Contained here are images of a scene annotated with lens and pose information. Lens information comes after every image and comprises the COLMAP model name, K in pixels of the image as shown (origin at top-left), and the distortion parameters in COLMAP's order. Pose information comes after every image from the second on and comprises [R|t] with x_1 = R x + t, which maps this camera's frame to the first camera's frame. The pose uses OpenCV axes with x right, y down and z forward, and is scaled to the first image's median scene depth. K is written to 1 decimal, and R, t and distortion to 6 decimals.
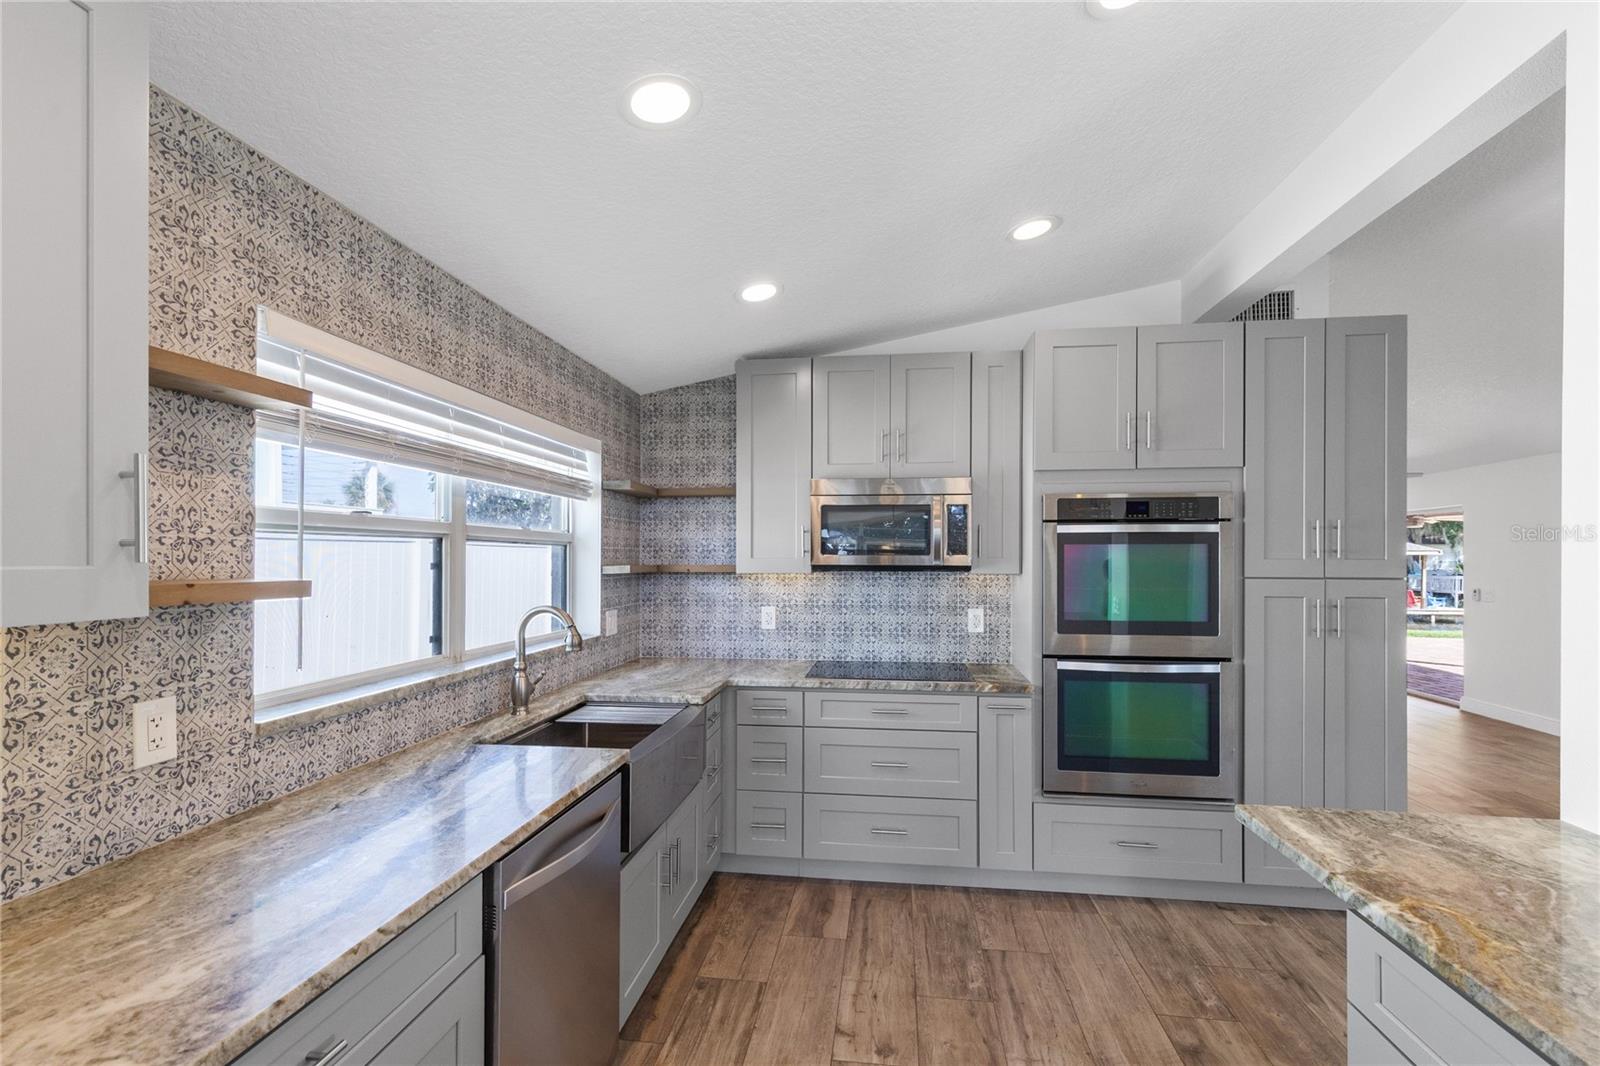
lens RADIAL K [[724.7, 0, 800.7], [0, 724.7, 553.9], [0, 0, 1]] dist [0.012220, -0.001151]
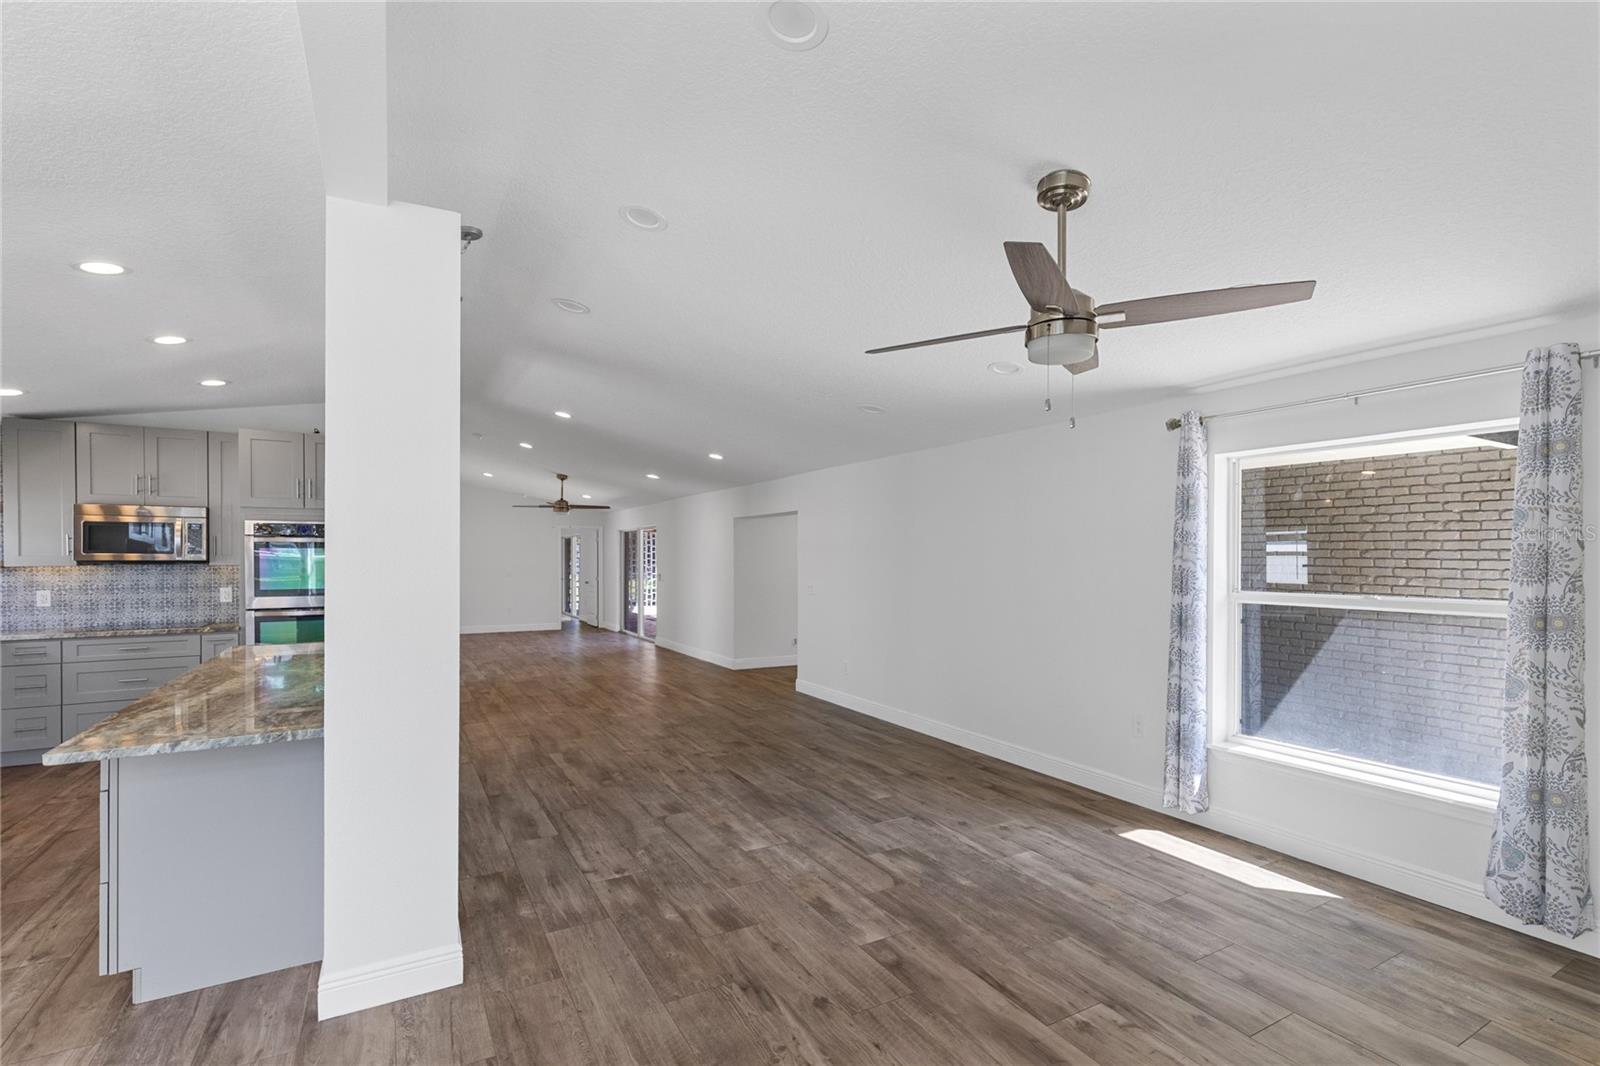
lens RADIAL K [[724.7, 0, 780.9], [0, 724.7, 568.1], [0, 0, 1]] dist [0.012220, -0.001151]
pose [[0.808391, -0.011079, 0.588542, 0.331494], [-0.000590, 0.999807, 0.019631, 0.000908], [-0.588646, -0.016216, 0.808228, -1.188505]]
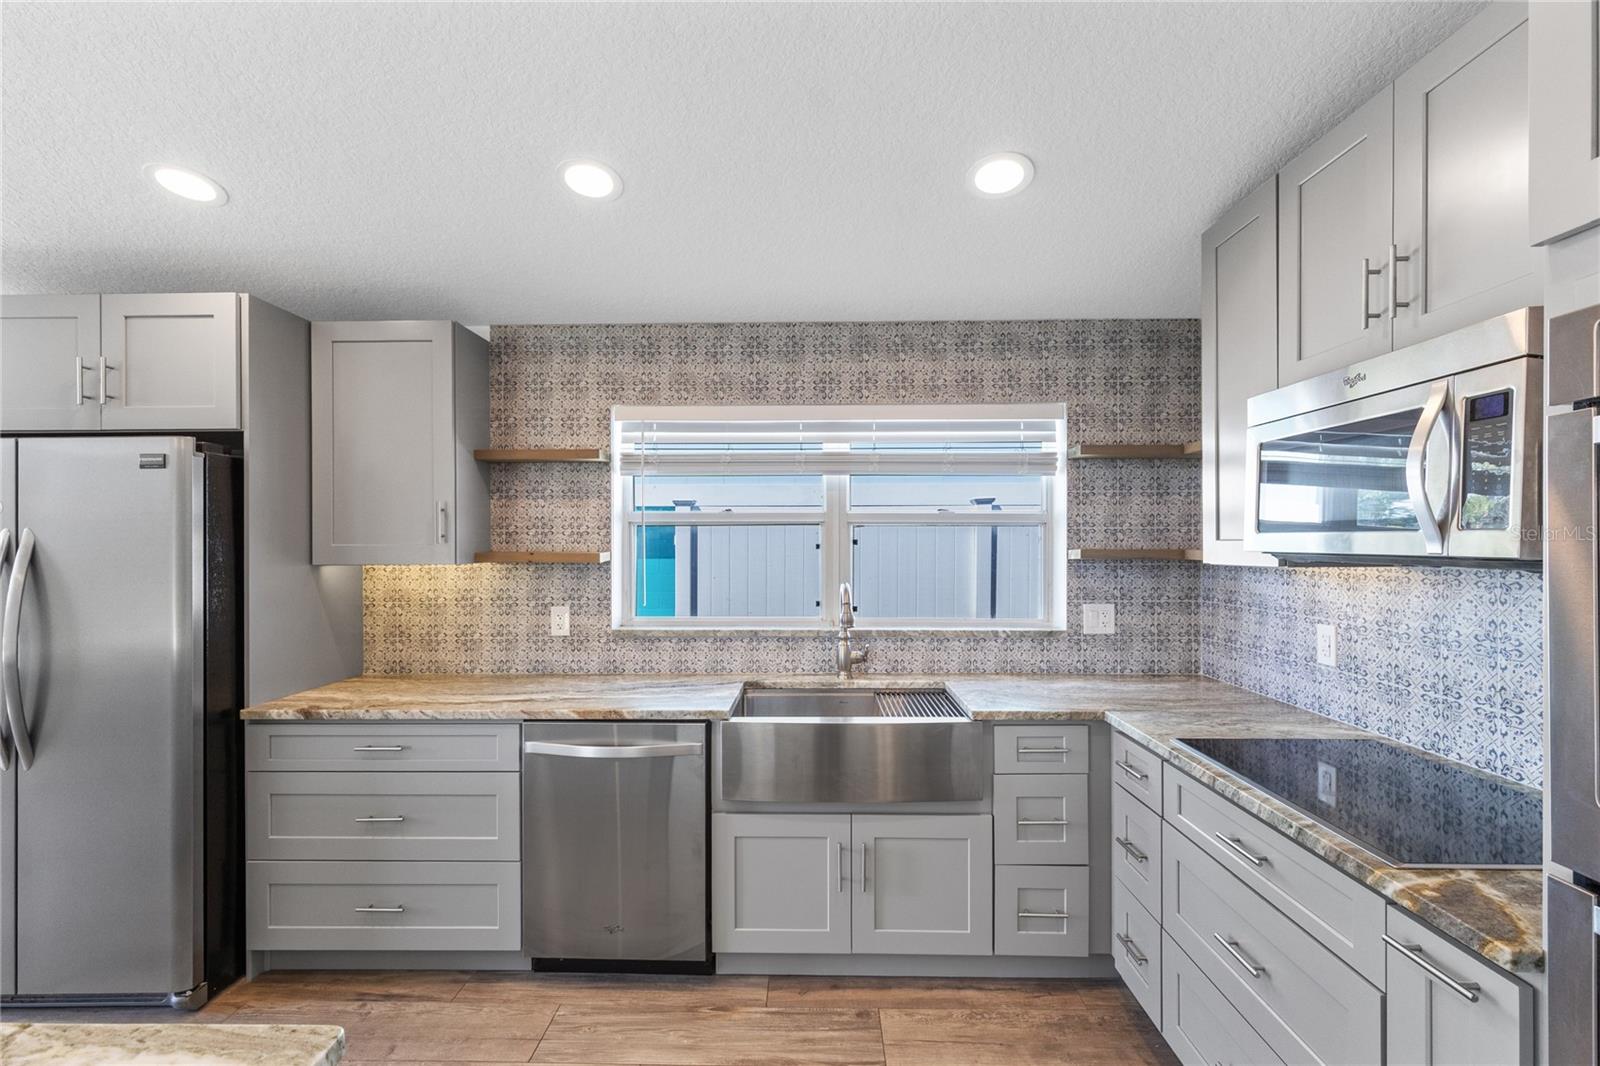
lens RADIAL K [[717.8, 0, 804.8], [0, 717.8, 543.5], [0, 0, 1]] dist [0.007285, -0.000071]
pose [[0.113614, 0.001821, -0.993523, 0.567943], [0.007025, 0.999972, 0.002636, 0.005281], [0.993500, -0.007279, 0.113598, 0.637513]]
